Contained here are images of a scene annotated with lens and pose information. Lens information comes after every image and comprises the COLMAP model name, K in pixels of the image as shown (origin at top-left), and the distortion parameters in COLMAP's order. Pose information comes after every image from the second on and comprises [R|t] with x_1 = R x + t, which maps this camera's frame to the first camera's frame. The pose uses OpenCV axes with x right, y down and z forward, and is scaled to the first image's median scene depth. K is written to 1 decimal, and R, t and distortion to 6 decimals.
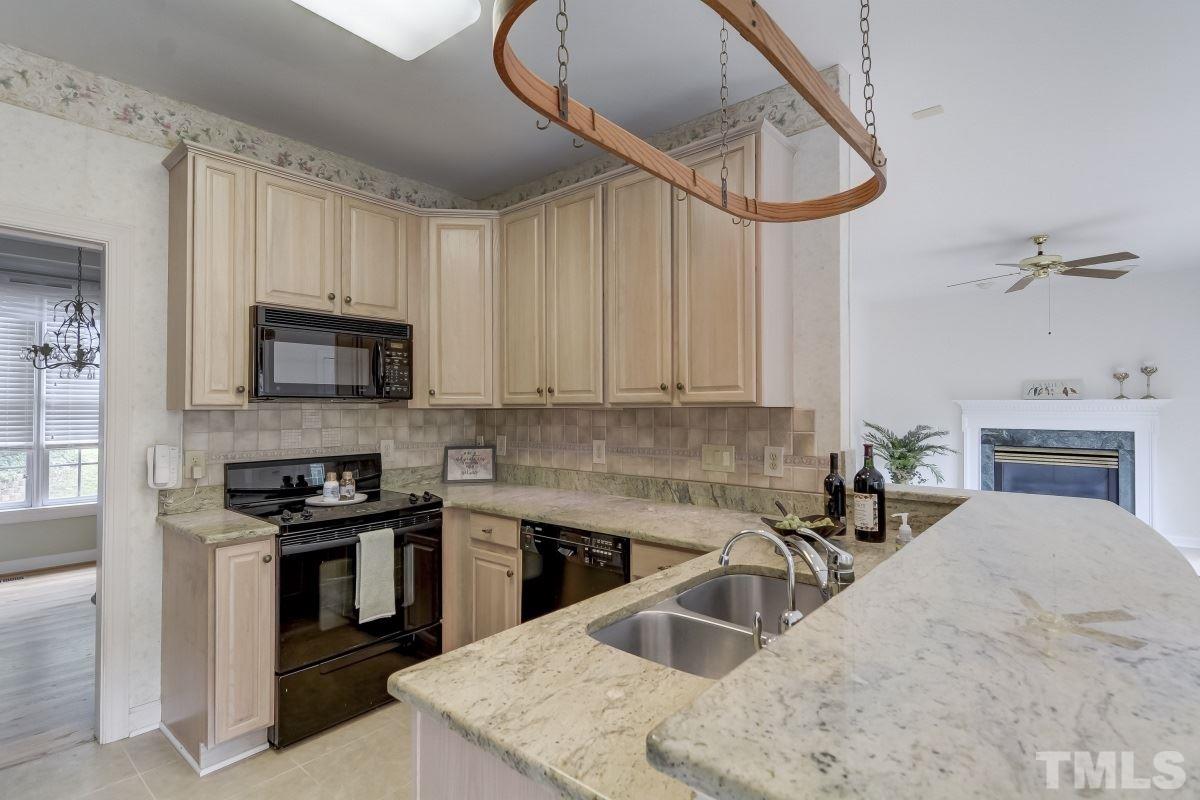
lens RADIAL K [[577.8, 0, 601.2], [0, 577.8, 401.5], [0, 0, 1]] dist [0.009896, -0.000946]
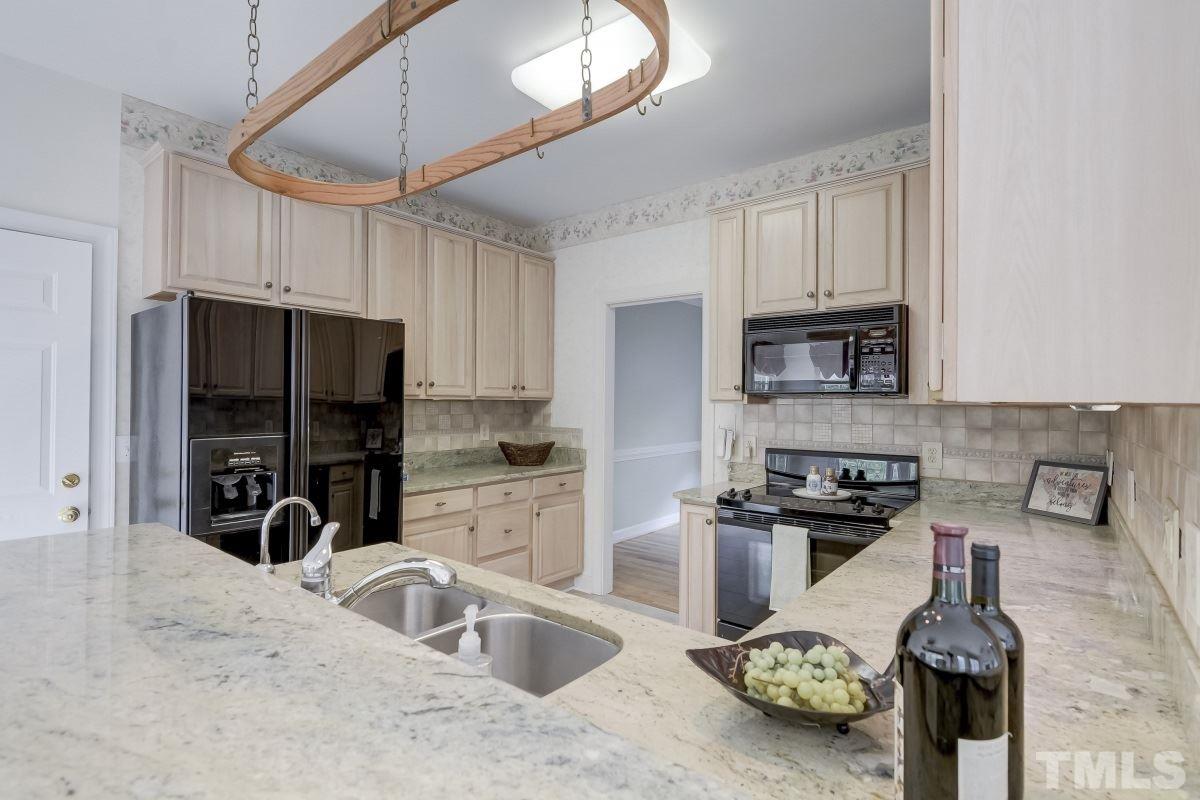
lens RADIAL K [[577.8, 0, 594.9], [0, 577.8, 396.6], [0, 0, 1]] dist [0.009896, -0.000946]
pose [[0.014733, -0.007812, -0.999861, 0.927214], [0.002435, 0.999967, -0.007777, 0.011663], [0.999888, -0.002320, 0.014752, 0.997366]]
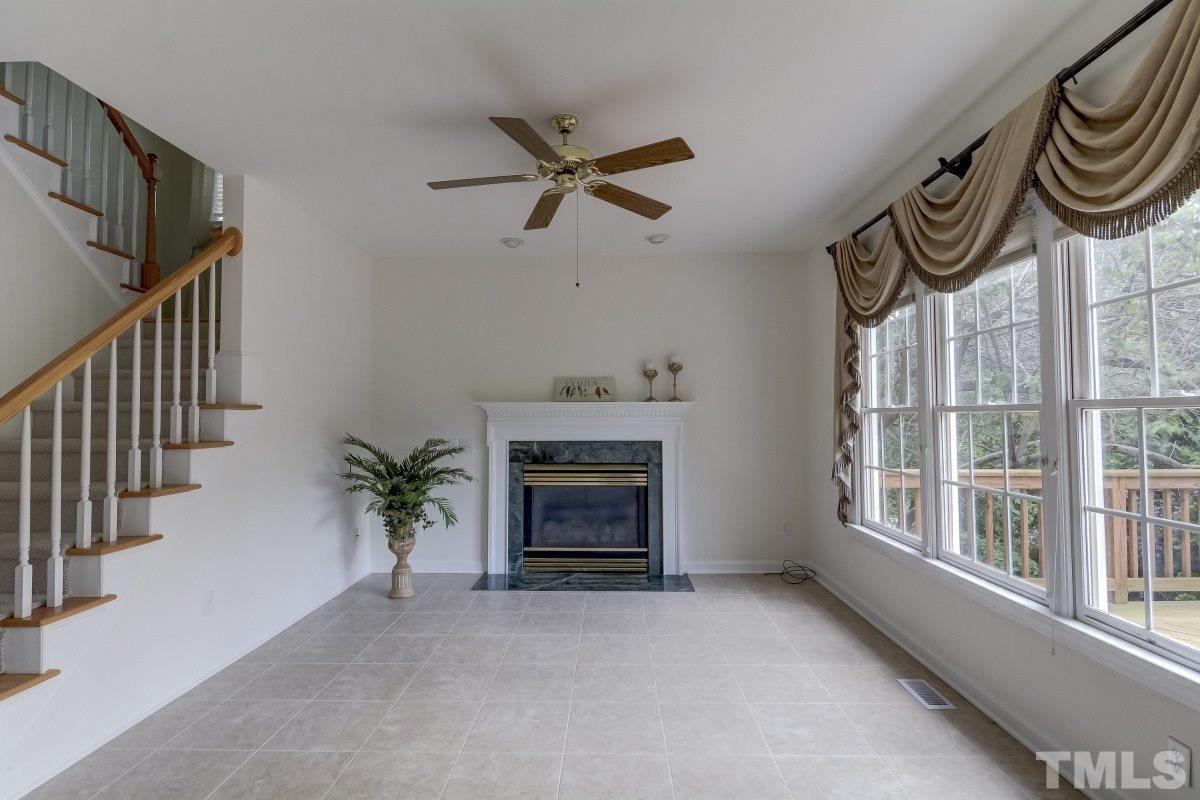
lens RADIAL K [[577.8, 0, 599.9], [0, 577.8, 398.9], [0, 0, 1]] dist [0.009896, -0.000946]
pose [[0.779694, 0.015771, 0.625962, 0.224657], [-0.002330, 0.999749, -0.022286, 0.007160], [-0.626156, 0.015917, 0.779535, 0.280616]]
